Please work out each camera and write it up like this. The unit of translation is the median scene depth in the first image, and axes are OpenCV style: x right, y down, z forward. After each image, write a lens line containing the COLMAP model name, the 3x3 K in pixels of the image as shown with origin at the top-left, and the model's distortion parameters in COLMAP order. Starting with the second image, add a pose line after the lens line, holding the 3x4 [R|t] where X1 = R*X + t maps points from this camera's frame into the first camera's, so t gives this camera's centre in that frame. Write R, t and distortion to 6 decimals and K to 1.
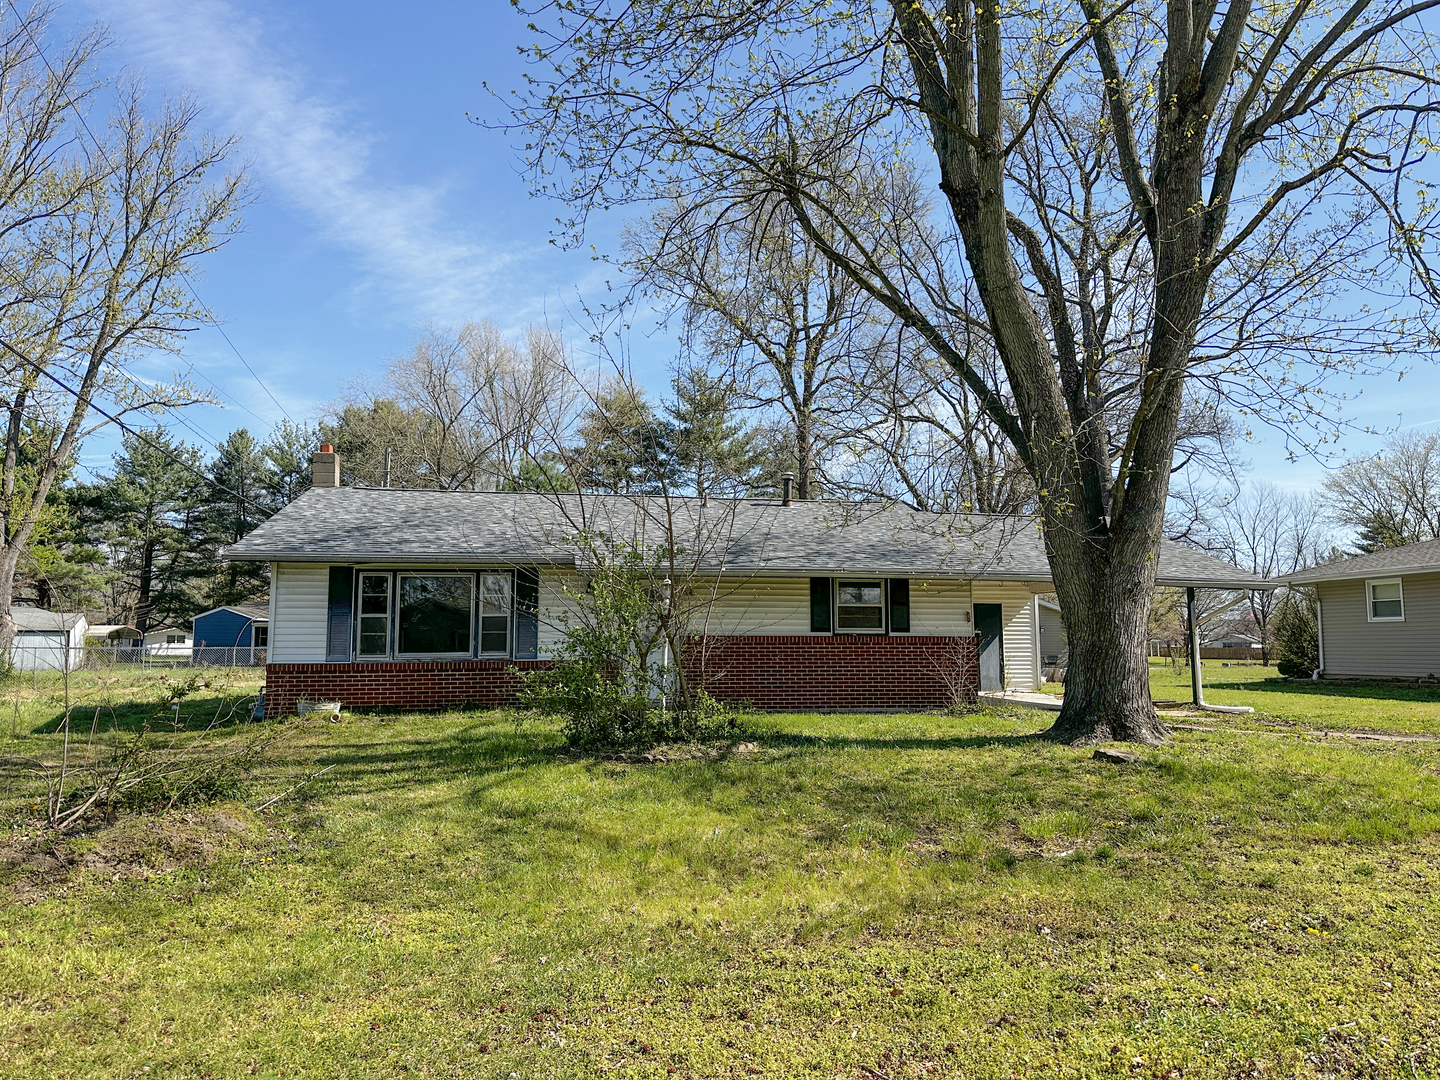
lens RADIAL K [[985.7, 0, 720.0], [0, 985.7, 540.0], [0, 0, 1]] dist [0.050421, -0.061762]
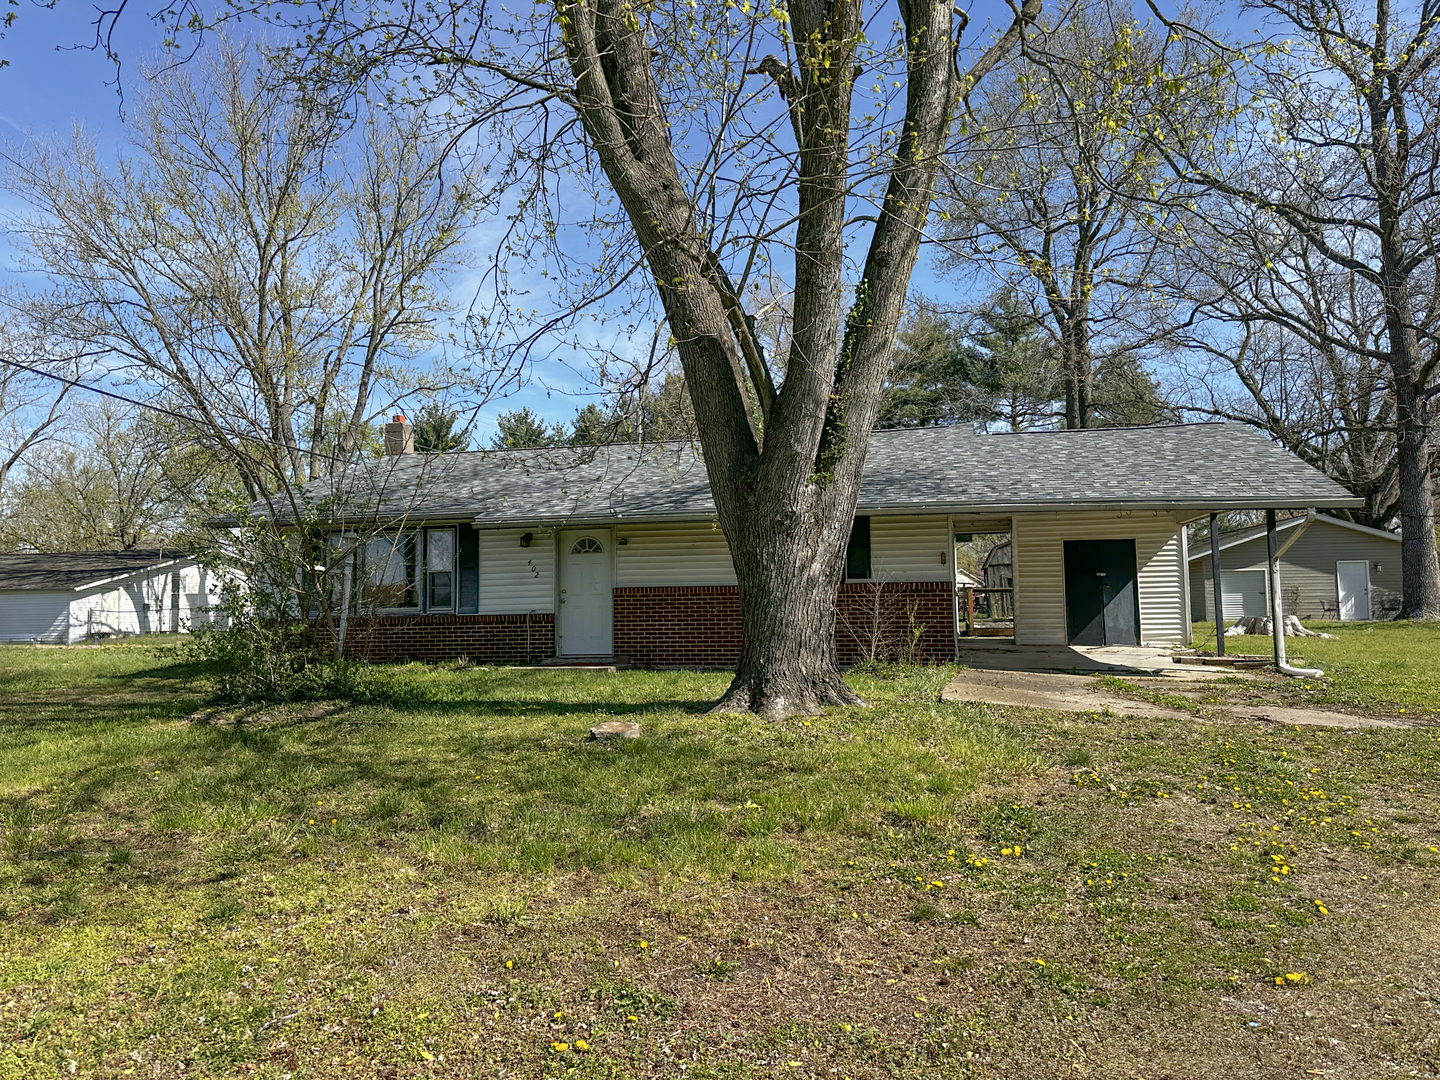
lens RADIAL K [[1000.3, 0, 707.2], [0, 1000.3, 528.6], [0, 0, 1]] dist [0.091939, -0.146068]
pose [[0.916488, -0.040726, -0.397984, 0.408525], [0.056577, 0.998001, 0.028161, 0.017751], [0.396041, -0.048326, 0.916960, 0.146351]]
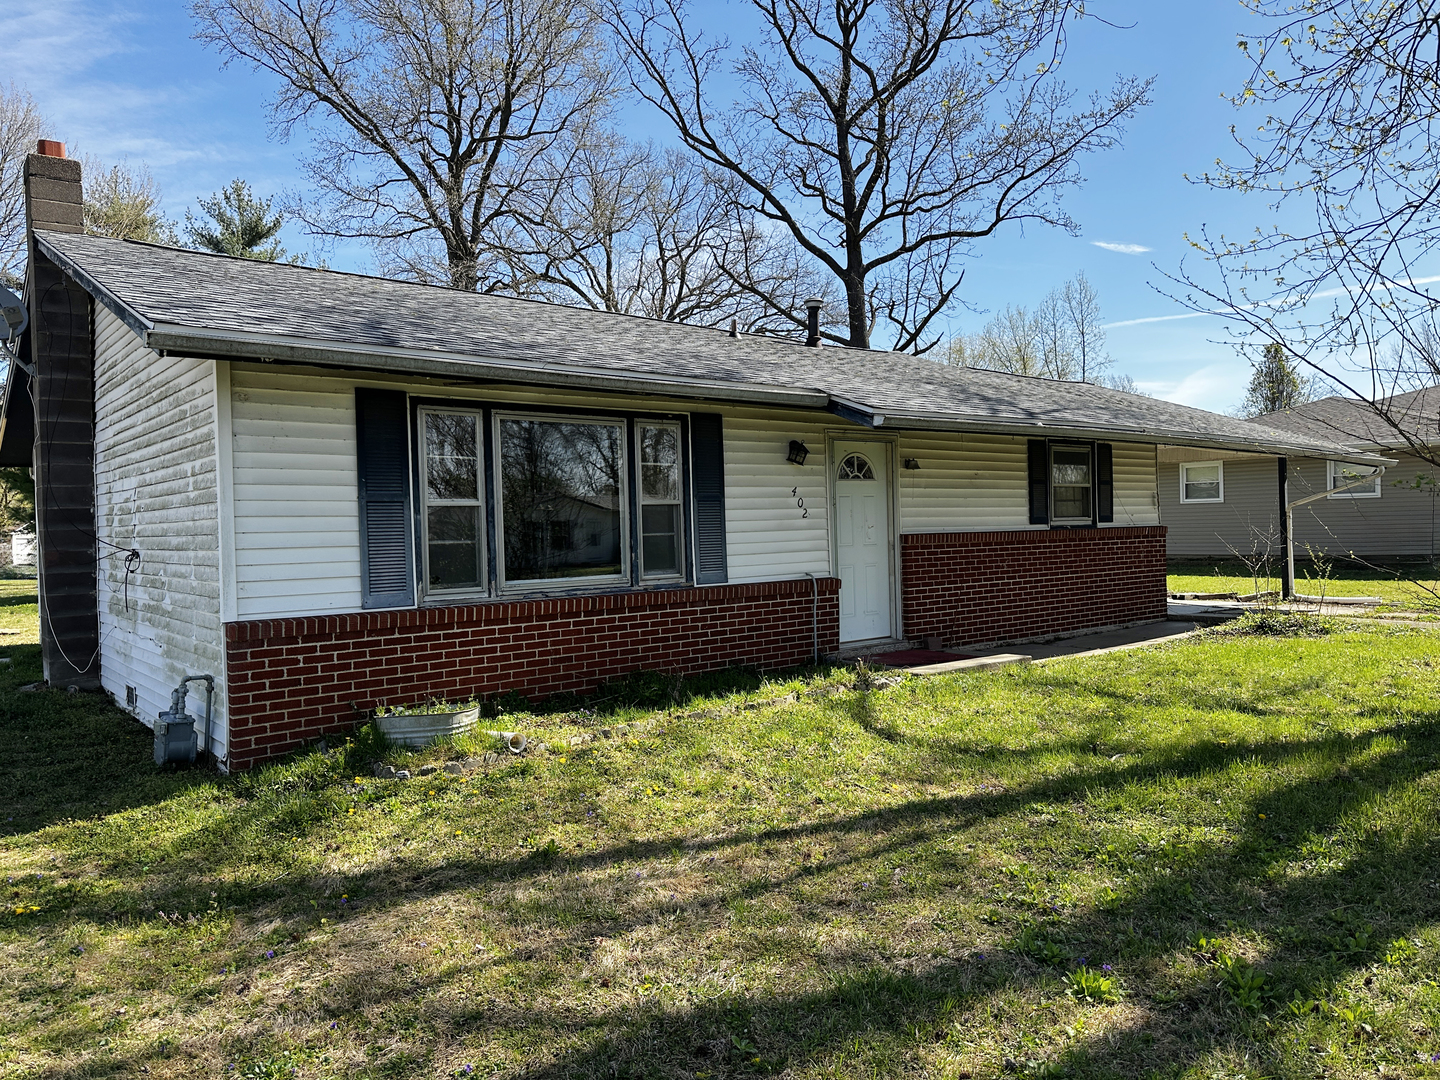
lens RADIAL K [[985.7, 0, 720.0], [0, 985.7, 540.0], [0, 0, 1]] dist [0.050421, -0.061762]
pose [[0.872913, -0.022786, 0.487343, -0.421643], [-0.034954, 0.993421, 0.109056, 0.035957], [-0.486622, -0.112231, 0.866374, 0.495836]]
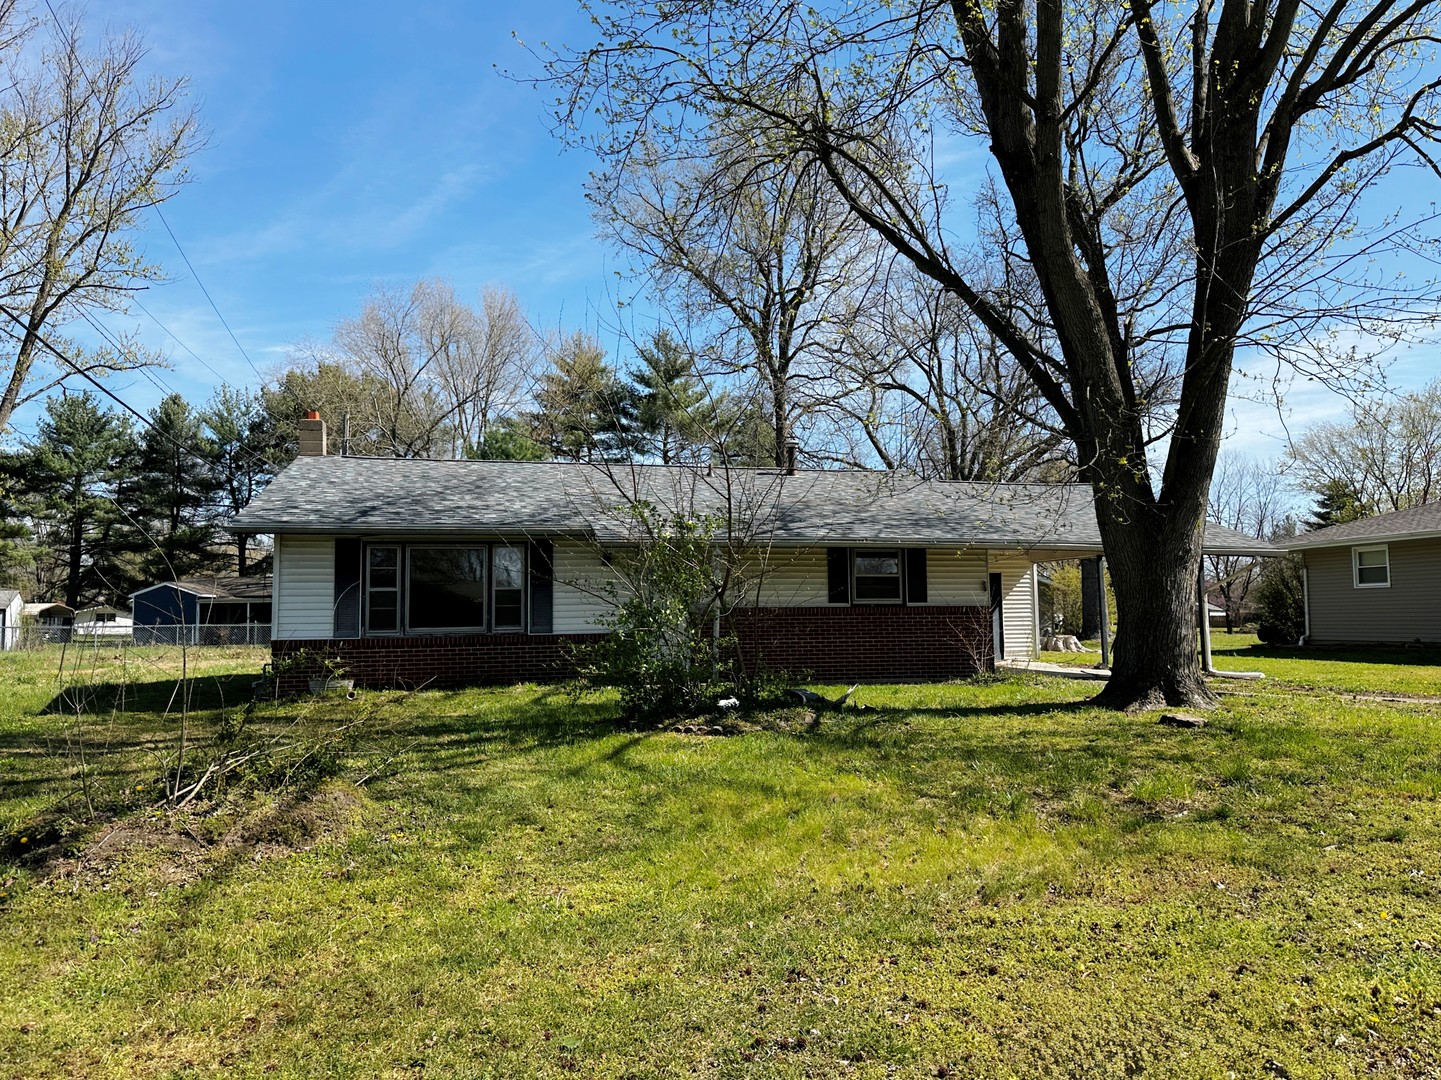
lens RADIAL K [[1014.2, 0, 729.3], [0, 1014.2, 538.4], [0, 0, 1]] dist [0.037795, -0.038577]
pose [[0.998479, -0.005324, 0.054880, -0.061216], [0.003807, 0.999609, 0.027705, 0.000552], [-0.055006, -0.027454, 0.998109, -0.004717]]
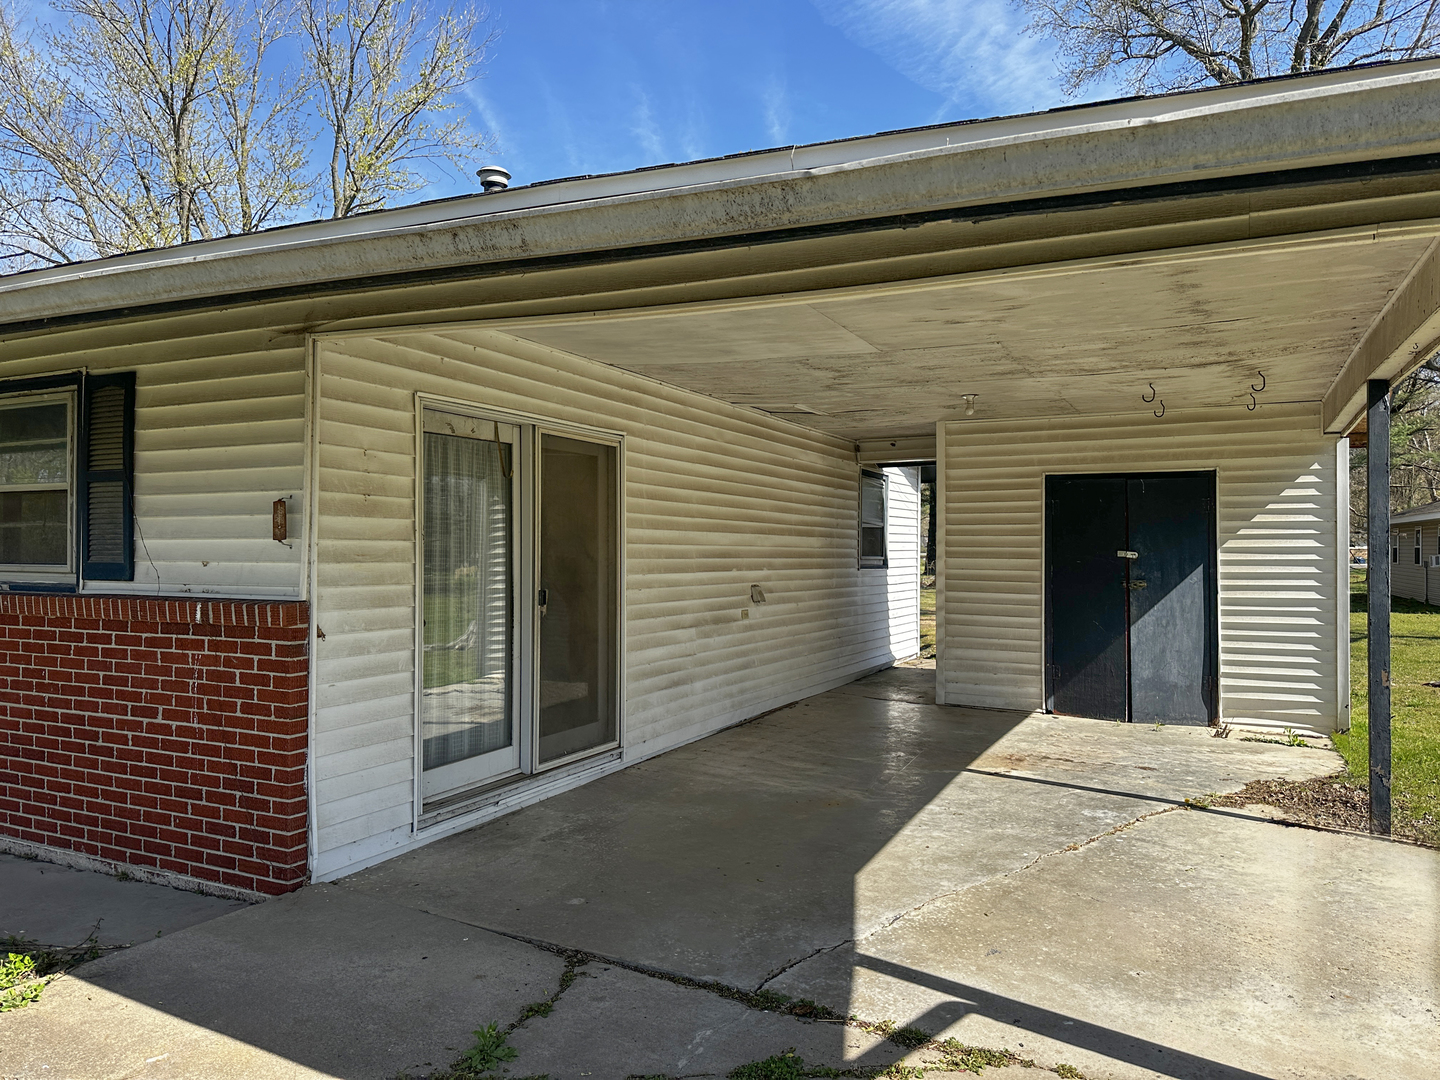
lens RADIAL K [[1013.5, 0, 728.8], [0, 1013.5, 538.4], [0, 0, 1]] dist [0.037795, -0.038577]
pose [[0.816976, -0.002963, -0.576664, 0.486202], [0.058864, 0.995192, 0.078282, 0.069564], [0.573659, -0.097899, 0.813223, 0.863586]]
